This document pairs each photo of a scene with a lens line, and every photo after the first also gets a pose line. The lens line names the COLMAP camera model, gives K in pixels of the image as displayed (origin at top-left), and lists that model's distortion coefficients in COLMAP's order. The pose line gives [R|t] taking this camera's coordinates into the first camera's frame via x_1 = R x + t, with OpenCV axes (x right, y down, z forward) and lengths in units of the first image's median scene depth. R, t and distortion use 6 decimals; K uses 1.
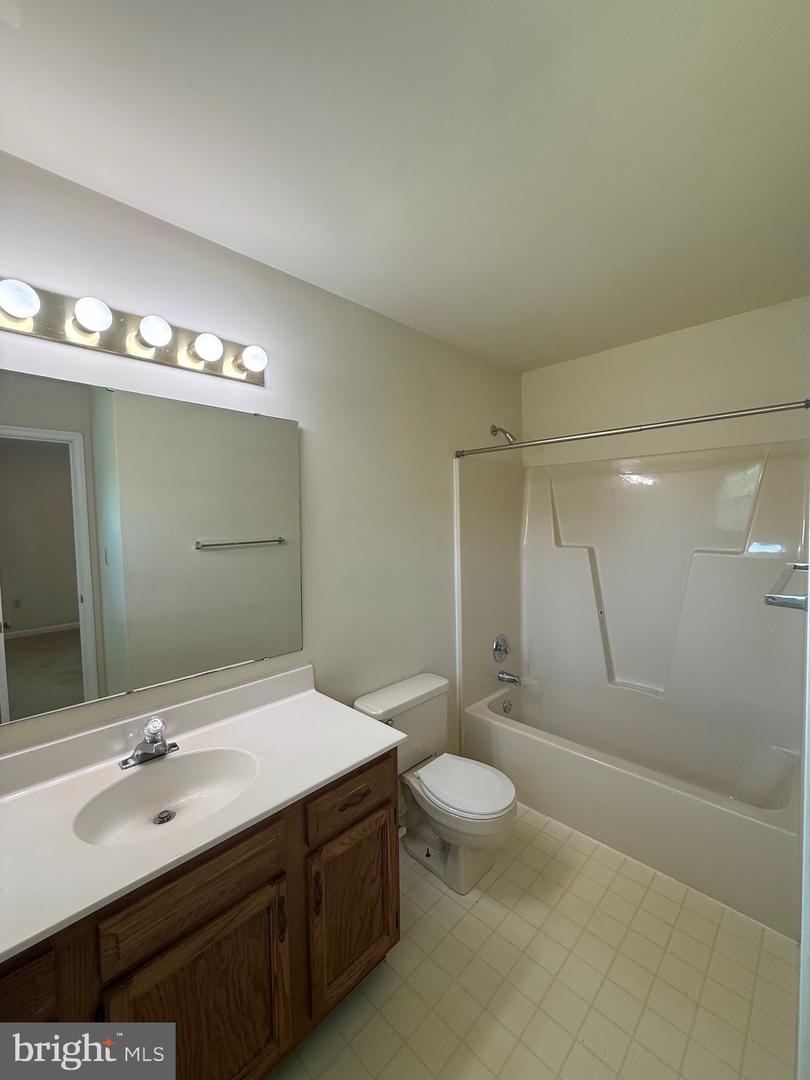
lens RADIAL K [[432.5, 0, 397.4], [0, 432.5, 535.9], [0, 0, 1]] dist [-0.003689, -0.000390]
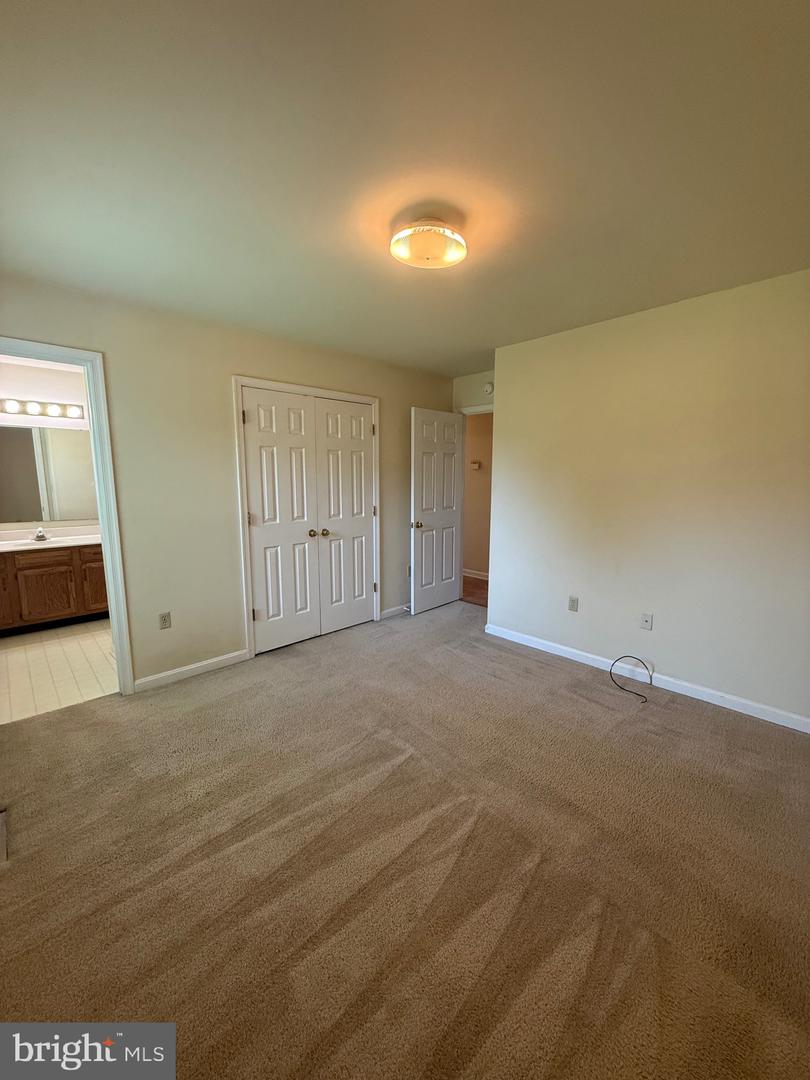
lens RADIAL K [[432.5, 0, 406.2], [0, 432.5, 539.6], [0, 0, 1]] dist [-0.003689, -0.000390]
pose [[0.999386, 0.013559, -0.032310, 2.743114], [-0.010917, 0.996686, 0.080608, 0.238626], [0.033296, -0.080206, 0.996222, -2.595106]]
